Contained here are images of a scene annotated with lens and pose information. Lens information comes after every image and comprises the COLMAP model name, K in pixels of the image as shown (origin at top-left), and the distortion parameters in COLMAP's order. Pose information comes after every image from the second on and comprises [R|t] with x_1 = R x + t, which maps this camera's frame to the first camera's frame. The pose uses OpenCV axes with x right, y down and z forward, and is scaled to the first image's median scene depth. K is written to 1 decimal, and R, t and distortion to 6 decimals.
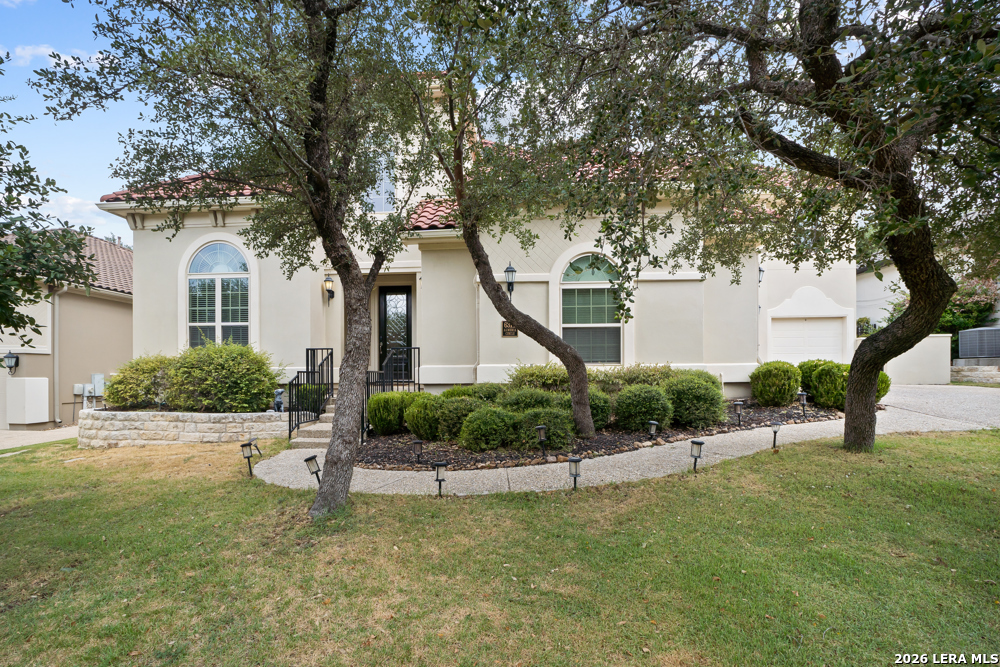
lens RADIAL K [[472.0, 0, 500.5], [0, 472.0, 333.7], [0, 0, 1]] dist [-0.005830, 0.002249]
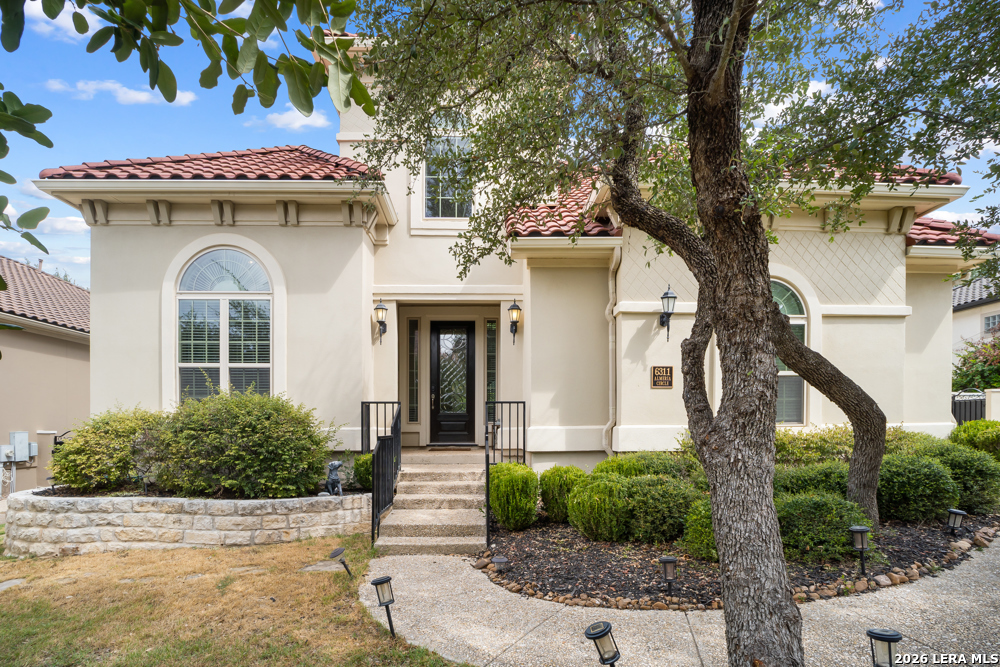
lens RADIAL K [[472.0, 0, 500.0], [0, 472.0, 391.9], [0, 0, 1]] dist [-0.005830, 0.002249]
pose [[0.993710, 0.011191, 0.111422, -0.314328], [-0.012384, 0.999873, 0.010028, 0.008099], [-0.111296, -0.011344, 0.993723, 0.301718]]
